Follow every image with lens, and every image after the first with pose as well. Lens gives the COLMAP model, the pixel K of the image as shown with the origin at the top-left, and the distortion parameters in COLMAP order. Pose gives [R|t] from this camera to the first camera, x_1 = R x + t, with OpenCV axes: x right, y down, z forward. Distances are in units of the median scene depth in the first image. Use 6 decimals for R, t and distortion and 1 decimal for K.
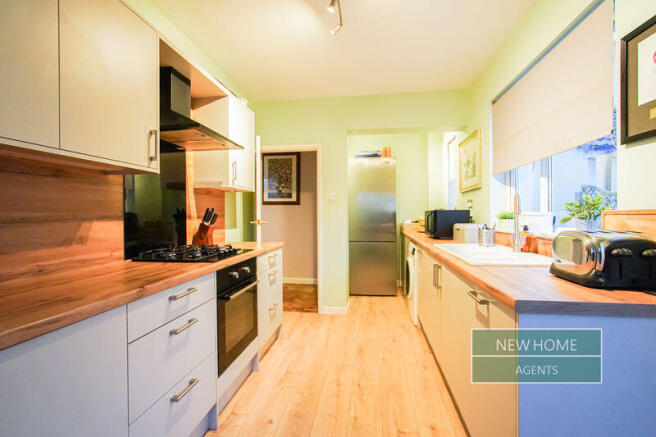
lens RADIAL K [[313.1, 0, 330.3], [0, 313.1, 215.6], [0, 0, 1]] dist [0.000397, 0.001544]
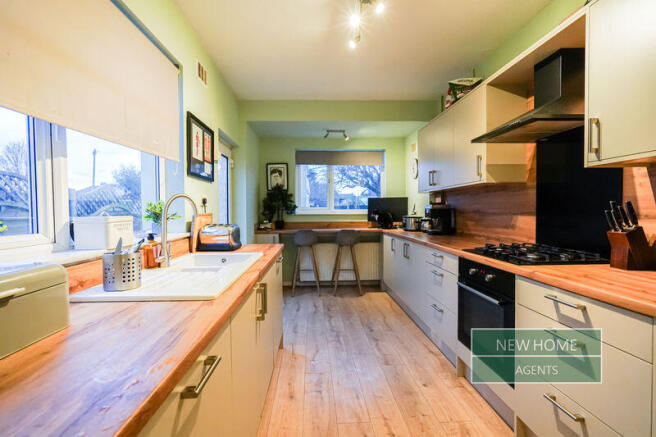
lens RADIAL K [[313.1, 0, 326.7], [0, 313.1, 216.6], [0, 0, 1]] dist [0.000397, 0.001544]
pose [[-0.984459, 0.021672, -0.174272, 0.385974], [0.016523, 0.999384, 0.030946, -0.035649], [0.174835, 0.027585, -0.984211, 2.149813]]
